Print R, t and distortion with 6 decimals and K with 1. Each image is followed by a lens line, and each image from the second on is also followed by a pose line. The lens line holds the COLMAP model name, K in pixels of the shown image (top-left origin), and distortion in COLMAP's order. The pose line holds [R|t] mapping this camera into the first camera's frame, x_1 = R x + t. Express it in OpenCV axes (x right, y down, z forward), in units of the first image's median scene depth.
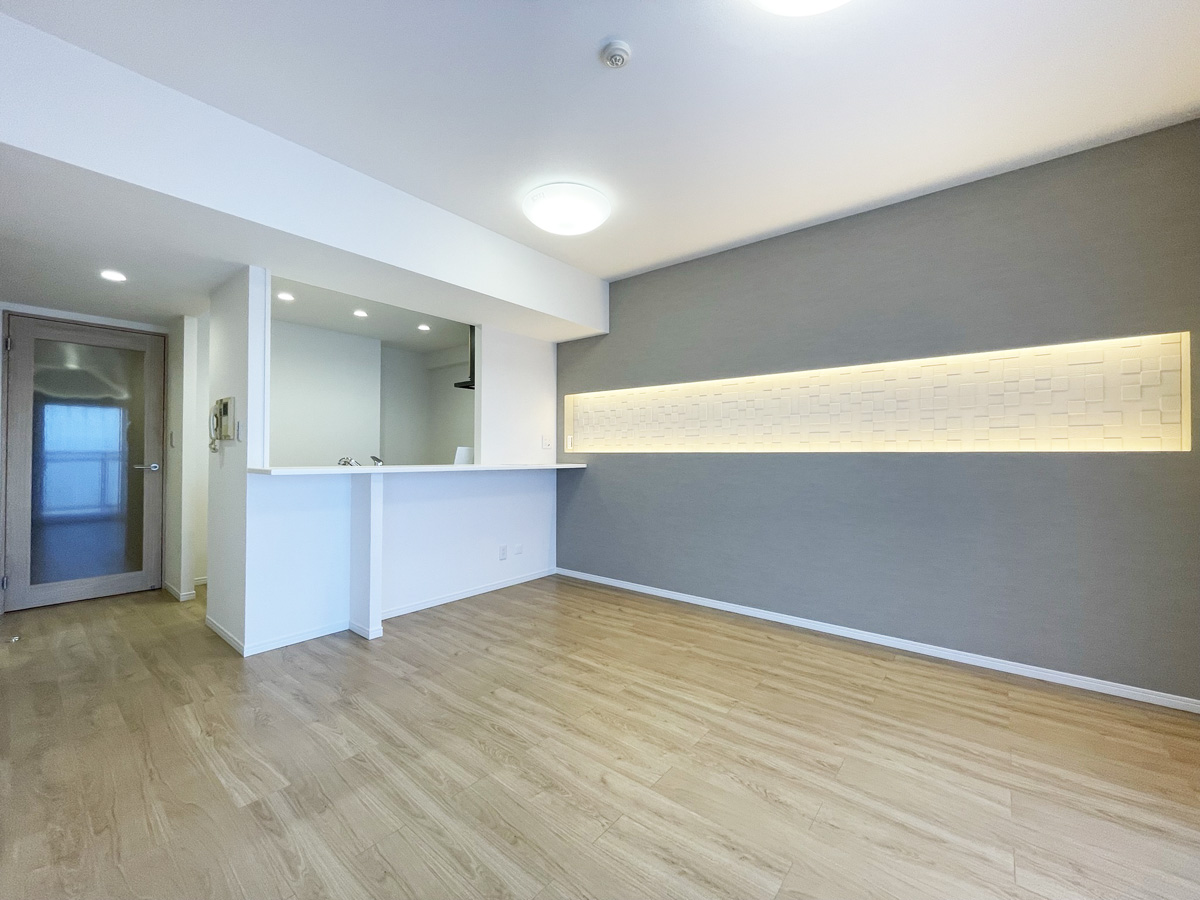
lens RADIAL K [[487.2, 0, 599.5], [0, 487.2, 449.8], [0, 0, 1]] dist [-0.002264, 0.000009]
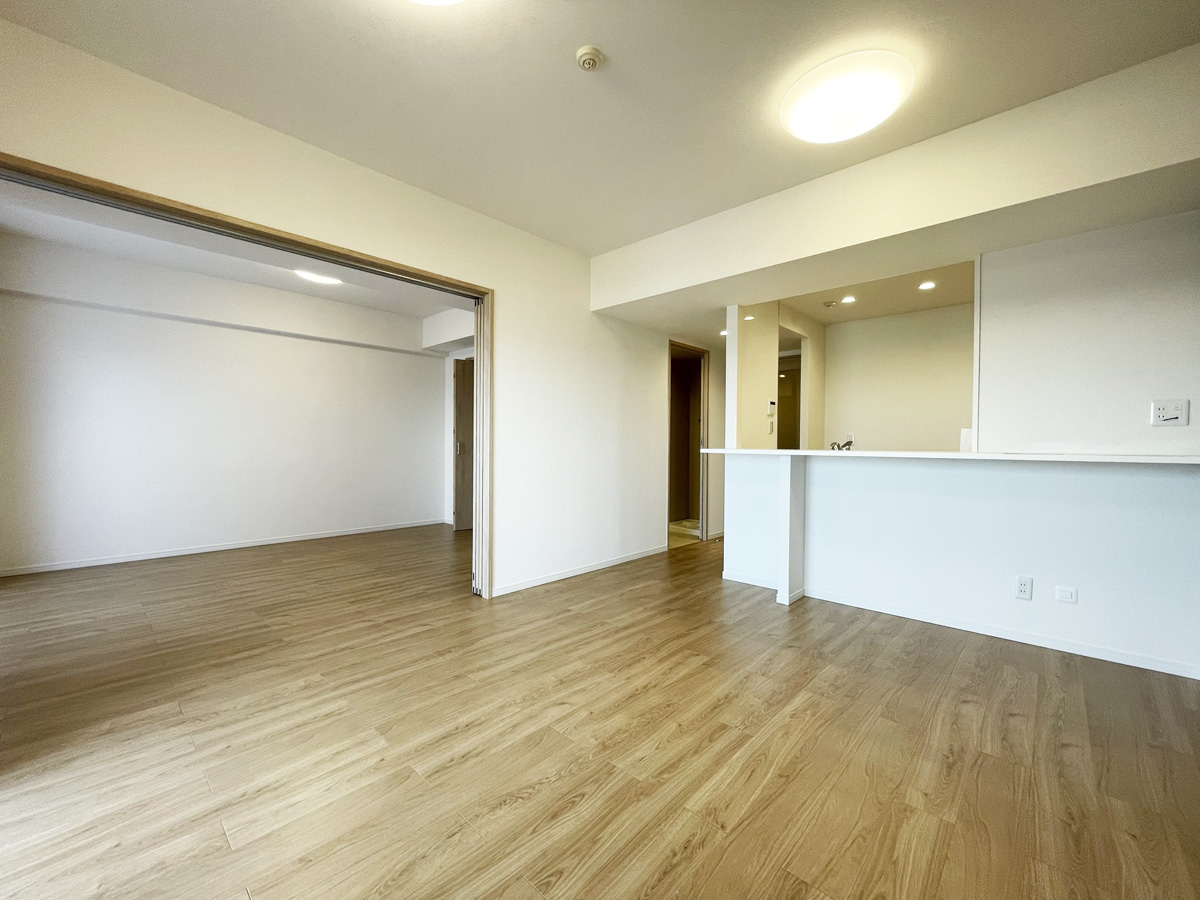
lens RADIAL K [[487.2, 0, 598.4], [0, 487.2, 448.8], [0, 0, 1]] dist [-0.002264, 0.000009]
pose [[-0.069752, 0.007783, -0.997534, 0.874369], [0.001086, 0.999970, 0.007726, 0.032699], [0.997564, -0.000545, -0.069758, 0.859506]]
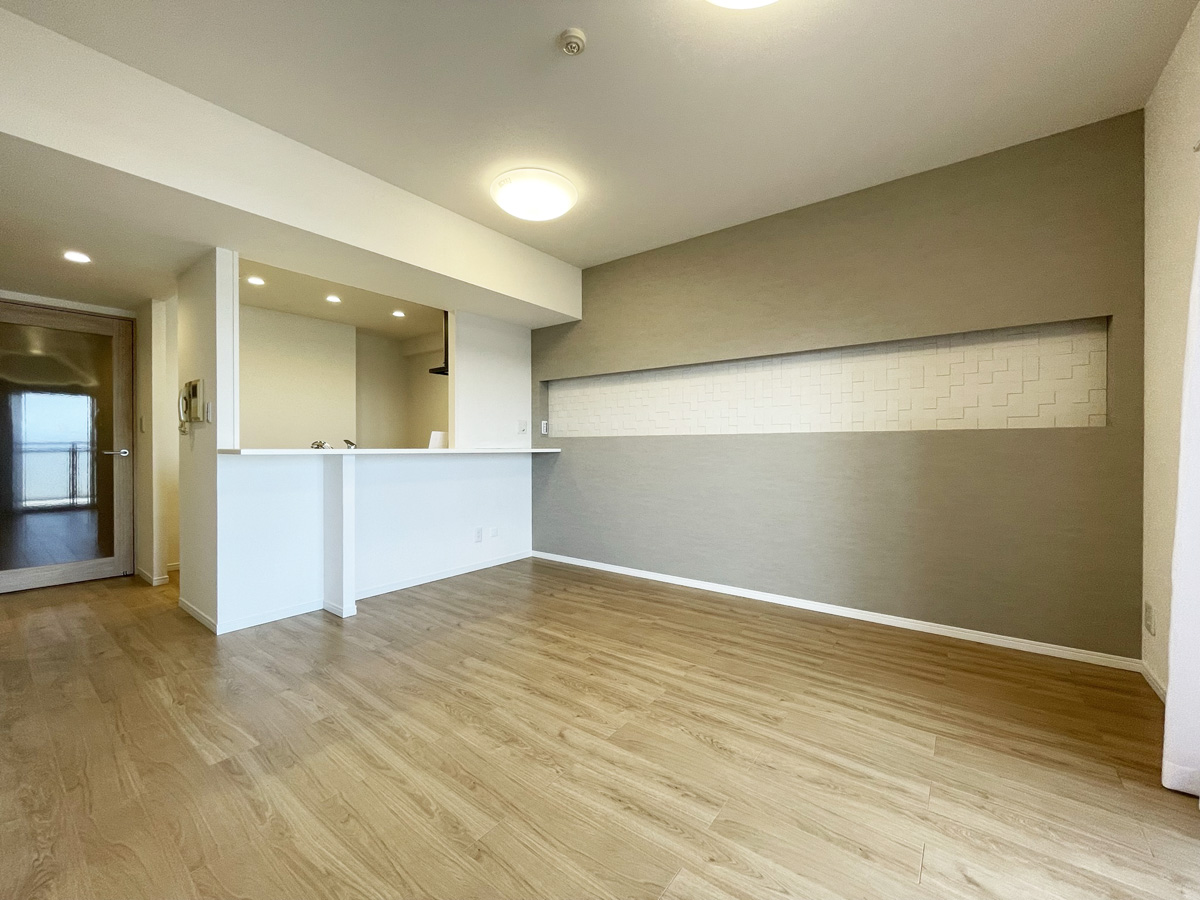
lens RADIAL K [[487.2, 0, 599.1], [0, 487.2, 449.6], [0, 0, 1]] dist [-0.002264, 0.000009]
pose [[0.999552, -0.004462, 0.029580, 0.044990], [0.004014, 0.999876, 0.015196, 0.031420], [-0.029644, -0.015071, 0.999447, -0.038508]]
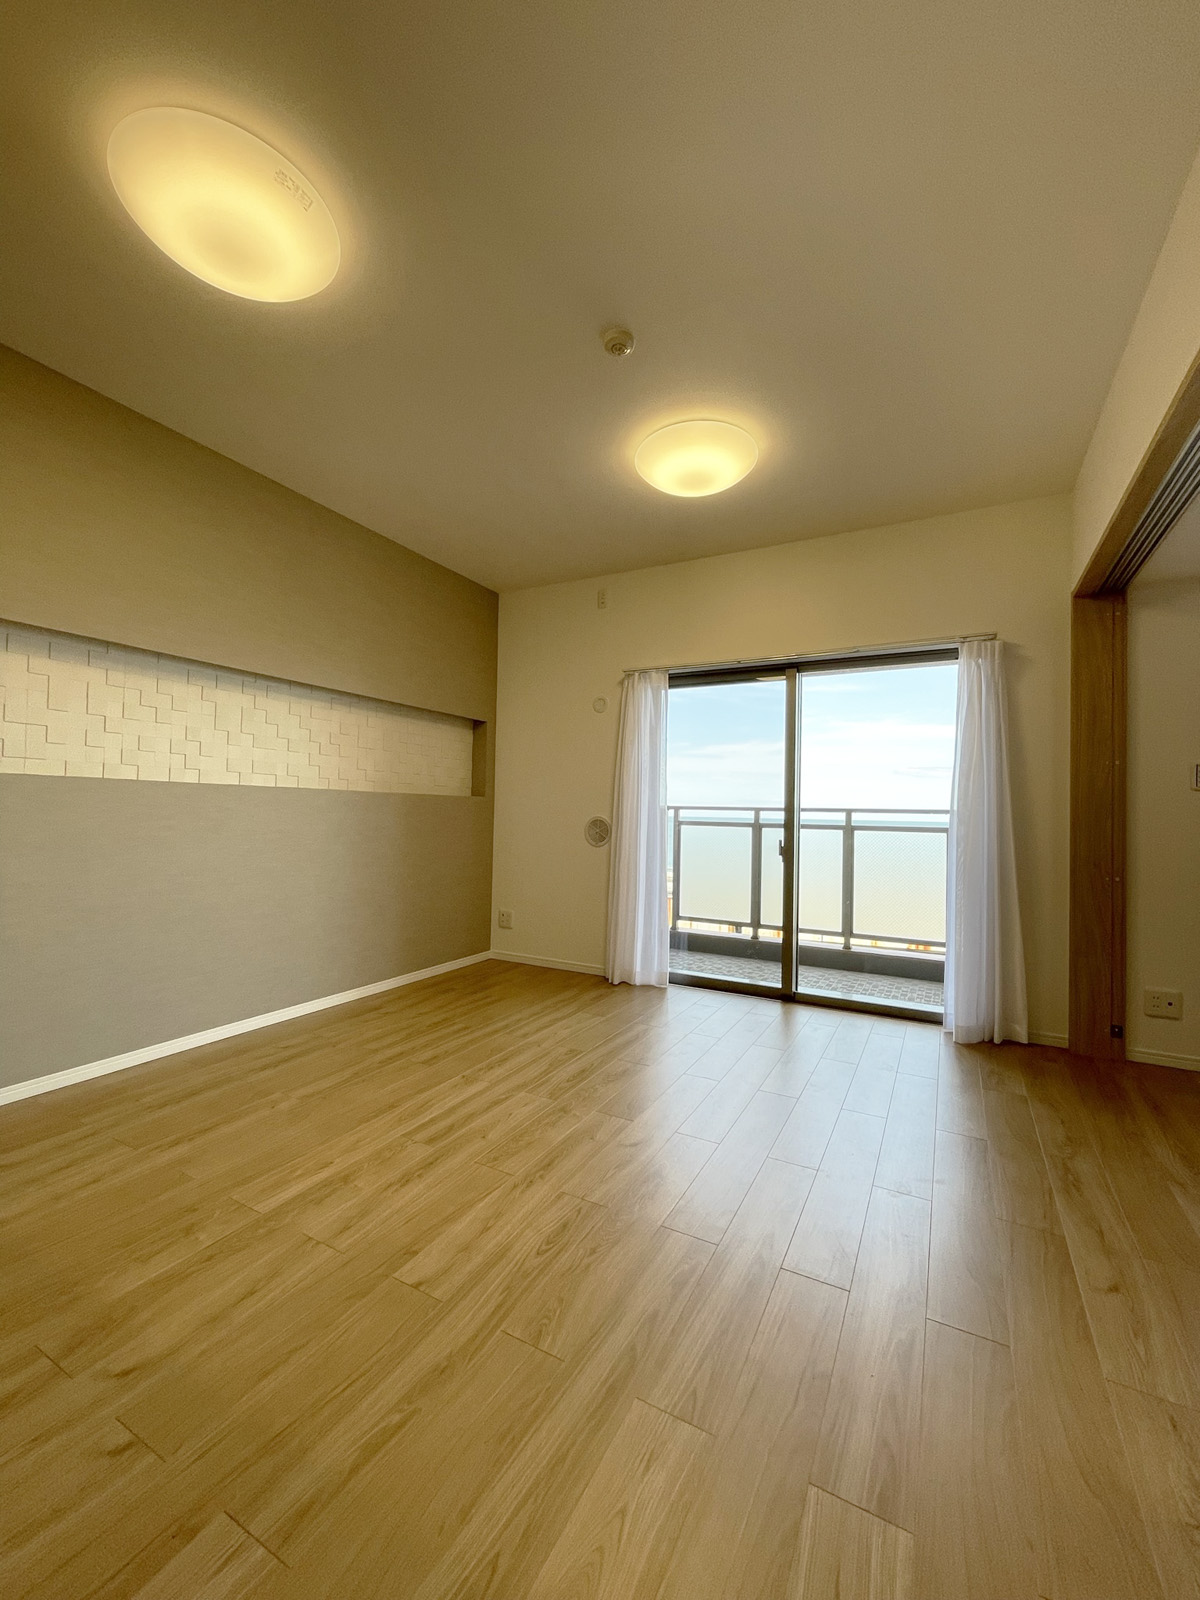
lens RADIAL K [[649.6, 0, 600.7], [0, 649.6, 797.8], [0, 0, 1]] dist [-0.002264, 0.000009]
pose [[-0.190003, 0.015454, 0.981662, -0.877075], [-0.030493, 0.999301, -0.021633, 0.038810], [-0.981310, -0.034044, -0.189399, 0.965953]]
